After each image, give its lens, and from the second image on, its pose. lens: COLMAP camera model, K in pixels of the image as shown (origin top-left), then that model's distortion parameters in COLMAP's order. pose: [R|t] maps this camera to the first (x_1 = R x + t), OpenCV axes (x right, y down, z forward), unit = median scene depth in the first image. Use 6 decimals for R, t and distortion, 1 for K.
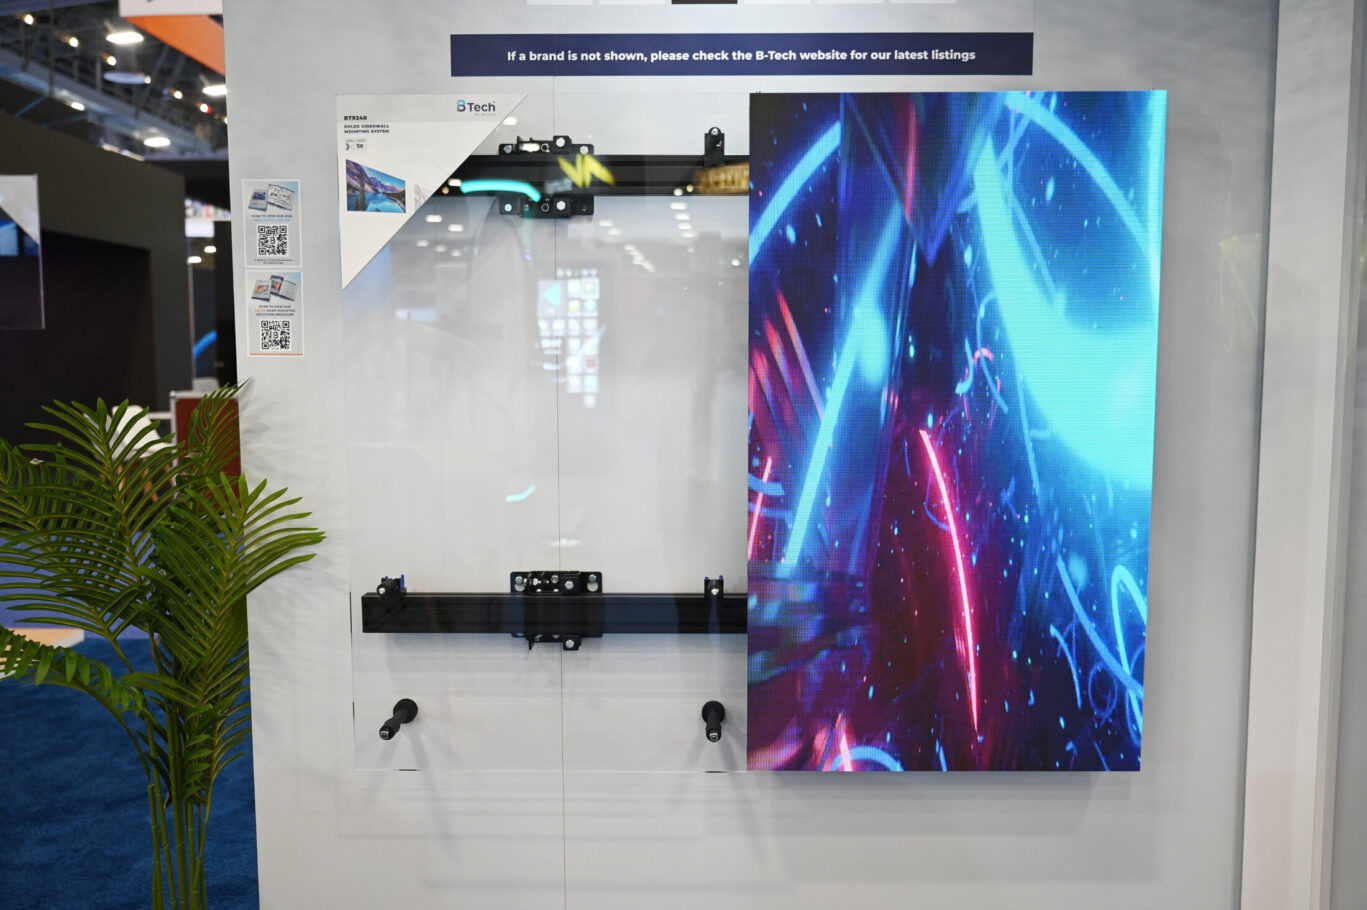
lens RADIAL K [[1090.5, 0, 682.8], [0, 1090.5, 458.5], [0, 0, 1]] dist [0.002069, 0.000564]
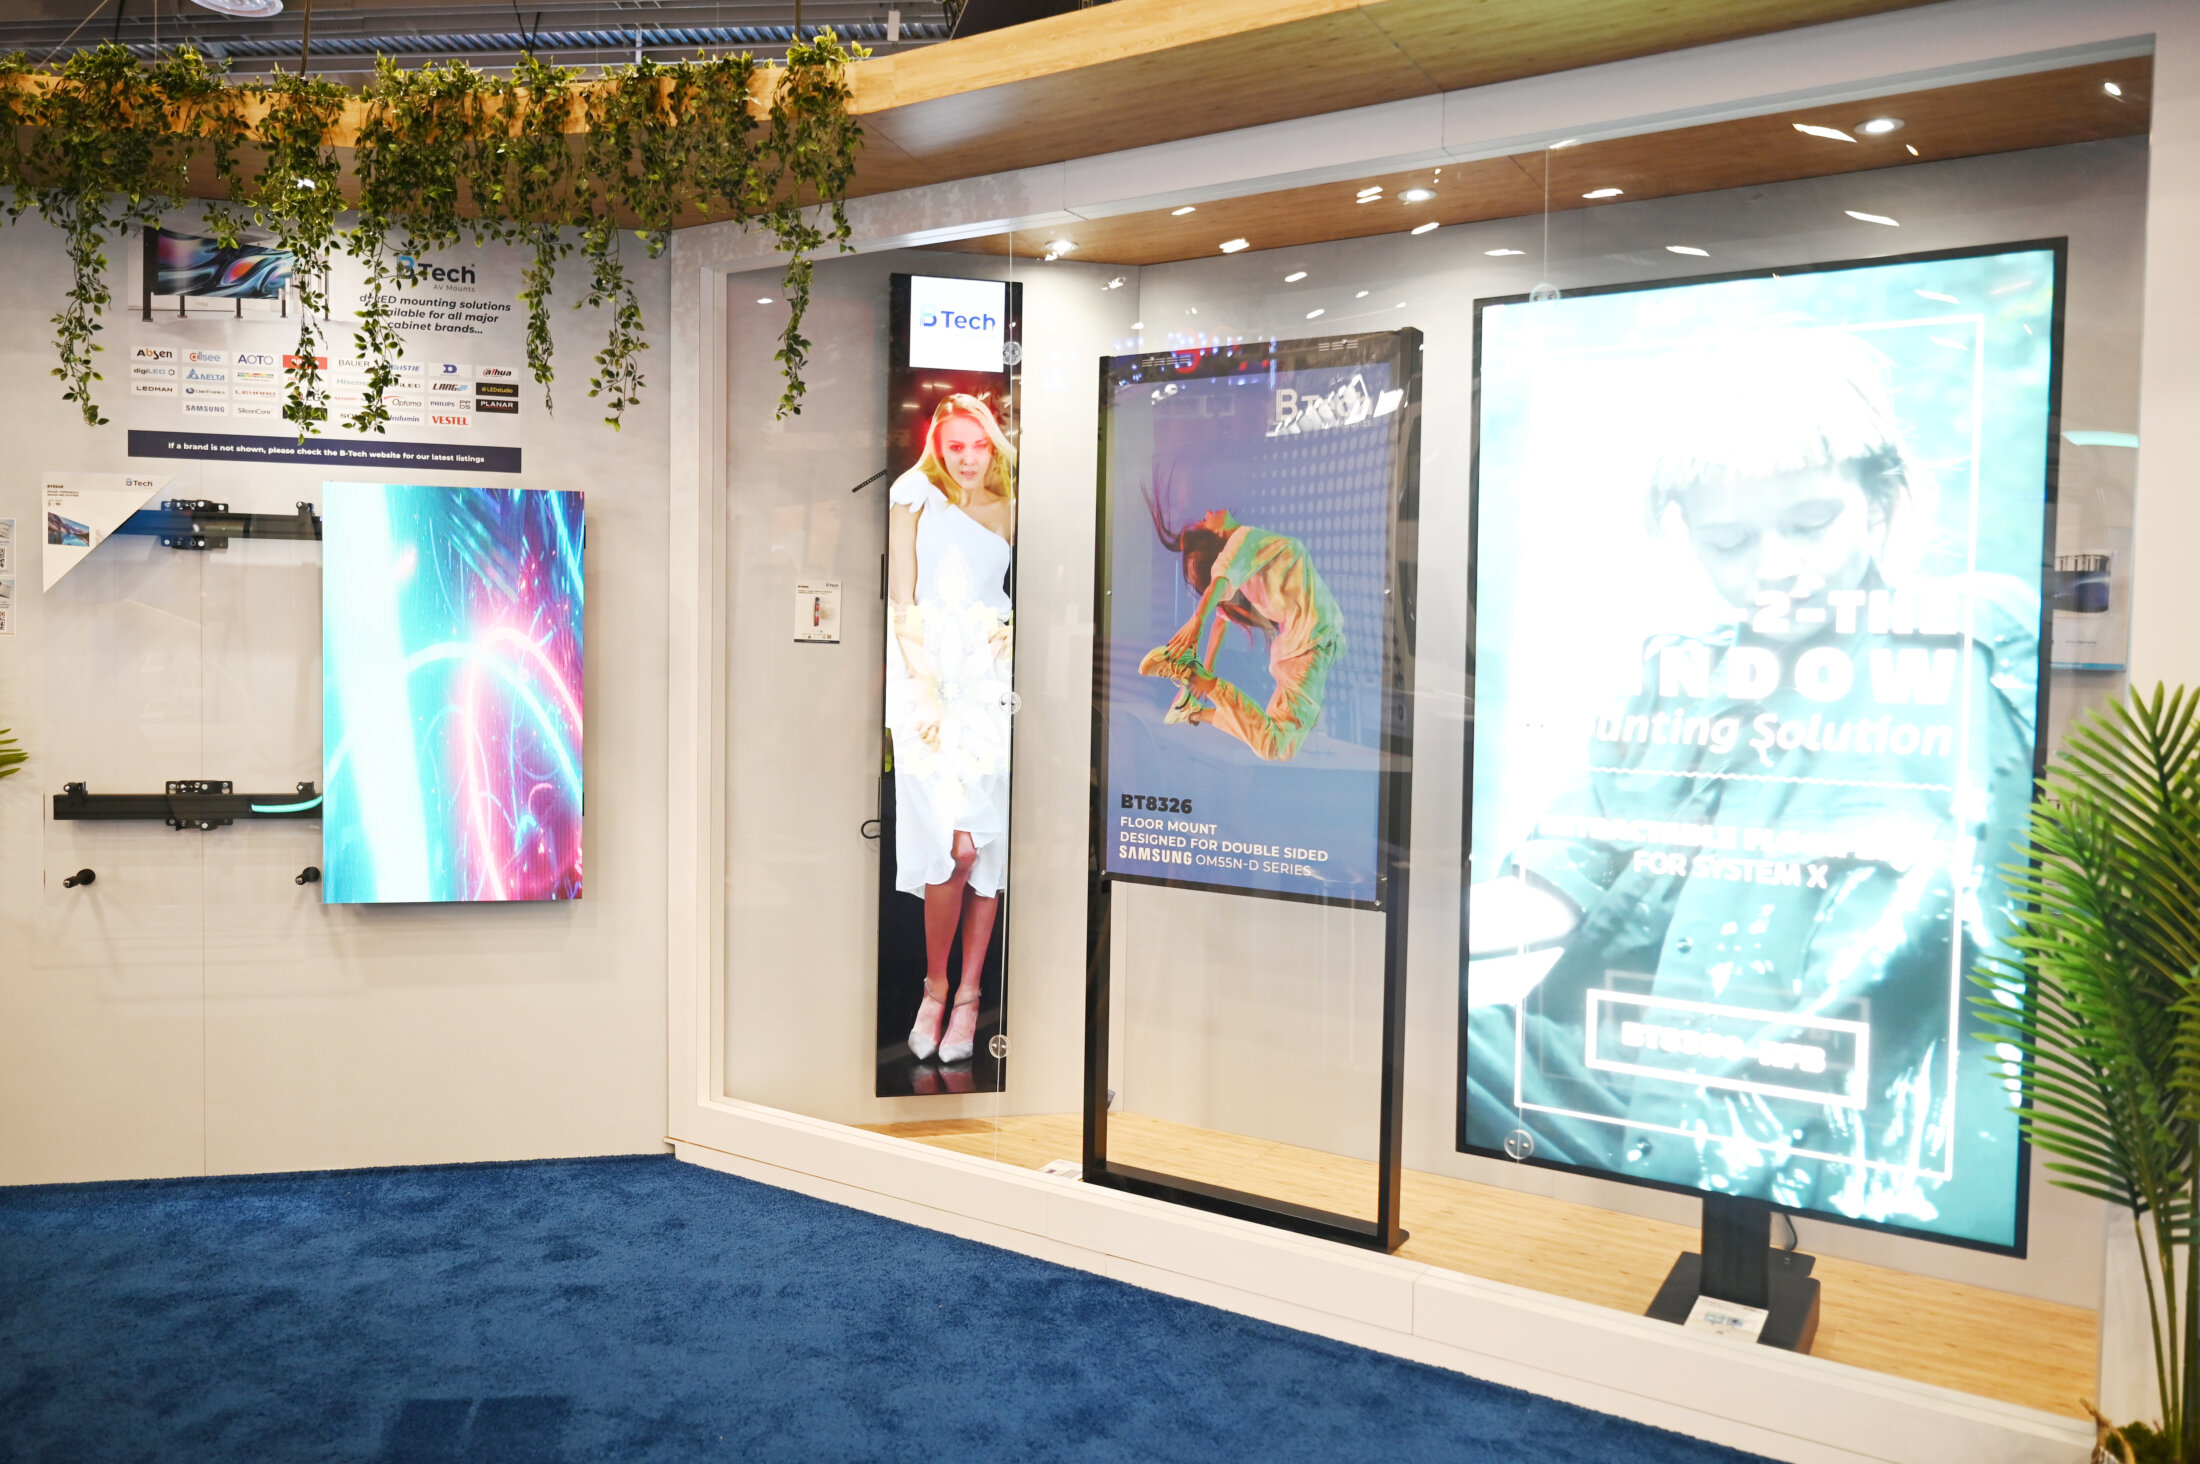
lens RADIAL K [[1642.1, 0, 1099.0], [0, 1642.1, 714.7], [0, 0, 1]] dist [-0.003315, 0.002853]
pose [[0.972518, 0.008698, 0.232663, 0.583268], [0.003591, 0.998623, -0.052343, 0.139872], [-0.232798, 0.051740, 0.971148, -1.545712]]
